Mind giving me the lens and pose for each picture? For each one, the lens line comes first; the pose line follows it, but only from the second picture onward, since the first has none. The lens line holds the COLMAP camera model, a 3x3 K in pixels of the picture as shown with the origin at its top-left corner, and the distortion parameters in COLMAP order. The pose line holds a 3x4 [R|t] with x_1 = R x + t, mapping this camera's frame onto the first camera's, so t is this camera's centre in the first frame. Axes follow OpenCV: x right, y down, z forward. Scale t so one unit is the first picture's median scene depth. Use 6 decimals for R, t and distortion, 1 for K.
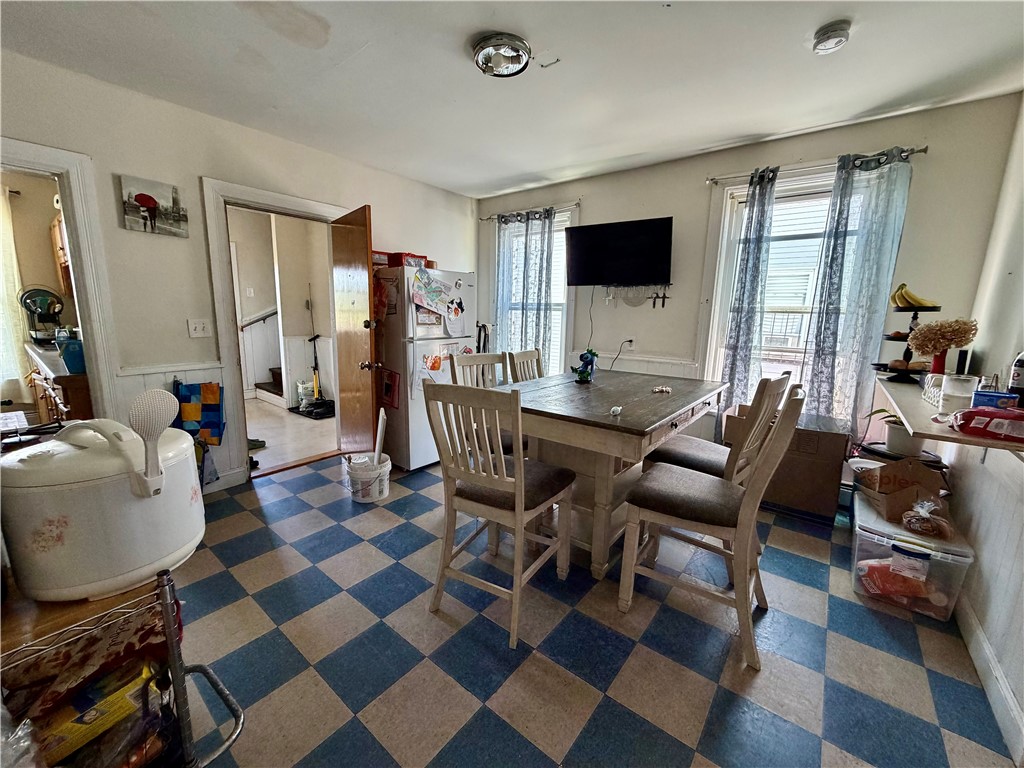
lens RADIAL K [[408.3, 0, 508.0], [0, 408.3, 380.9], [0, 0, 1]] dist [0.001205, -0.000087]
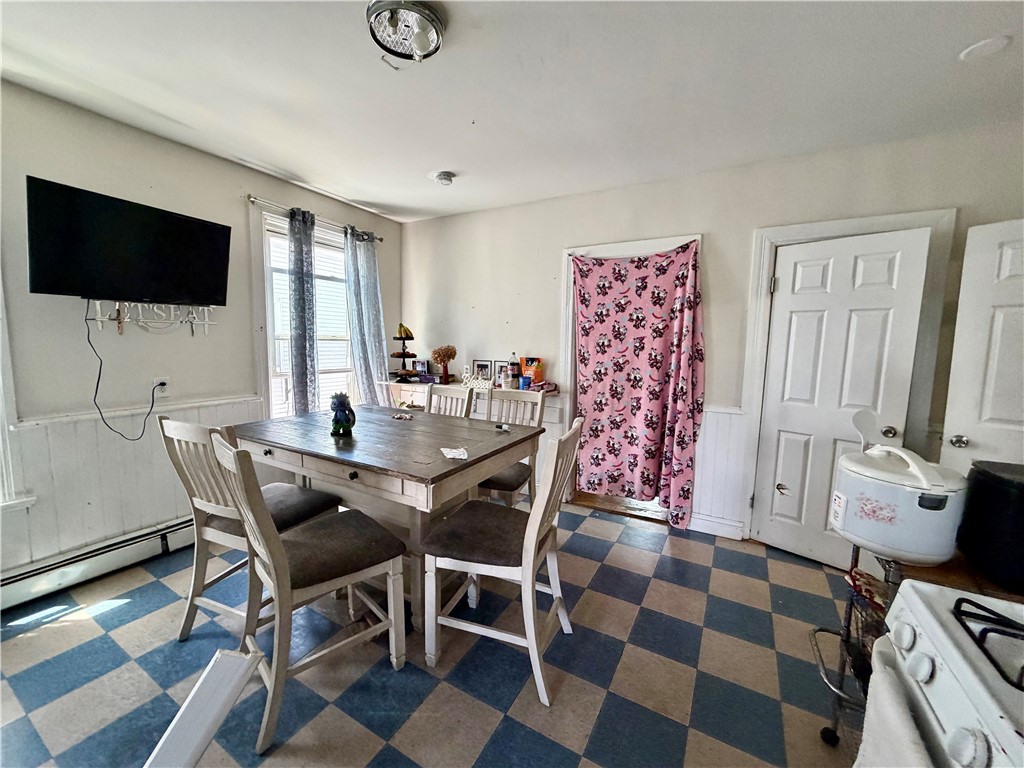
lens RADIAL K [[408.3, 0, 507.6], [0, 408.3, 380.6], [0, 0, 1]] dist [0.001205, -0.000087]
pose [[-0.161827, -0.126604, 0.978664, -0.669273], [0.140109, 0.978742, 0.149781, -0.182464], [-0.976822, 0.161358, -0.140648, 0.784782]]
